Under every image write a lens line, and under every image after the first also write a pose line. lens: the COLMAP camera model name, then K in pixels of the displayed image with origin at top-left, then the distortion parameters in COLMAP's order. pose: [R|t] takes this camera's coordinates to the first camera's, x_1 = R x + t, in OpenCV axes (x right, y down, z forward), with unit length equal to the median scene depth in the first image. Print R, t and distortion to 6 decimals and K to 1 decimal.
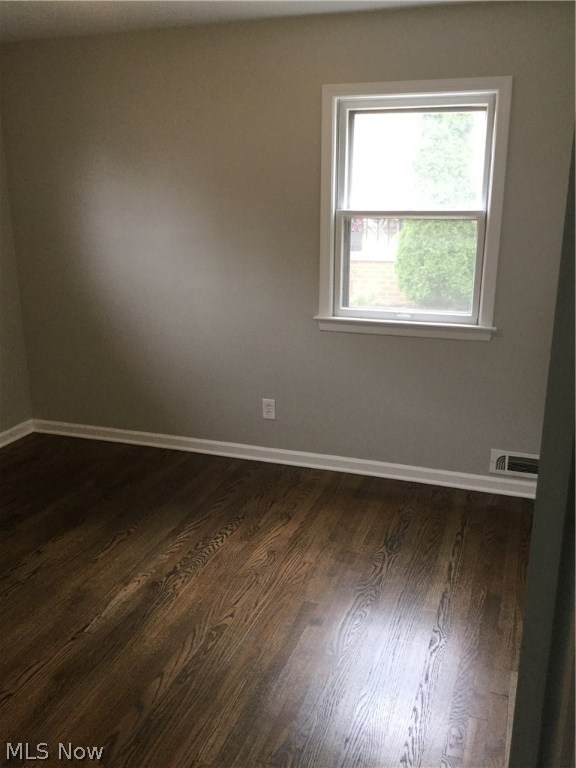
lens RADIAL K [[694.6, 0, 289.0], [0, 694.6, 383.9], [0, 0, 1]] dist [0.058358, -0.281181]
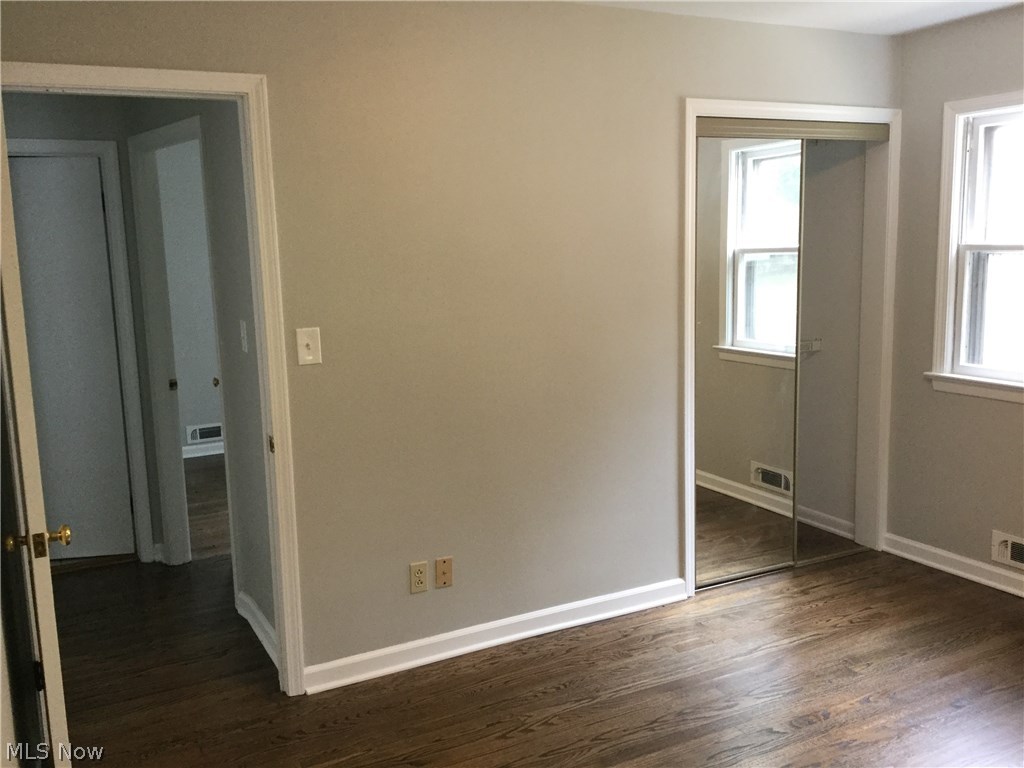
lens RADIAL K [[918.4, 0, 506.6], [0, 918.4, 379.2], [0, 0, 1]] dist [0.134171, -0.260939]
pose [[0.732865, 0.076154, -0.676099, 0.120126], [-0.148211, 0.987721, -0.049402, 0.011476], [0.664035, 0.136410, 0.735153, -0.042116]]
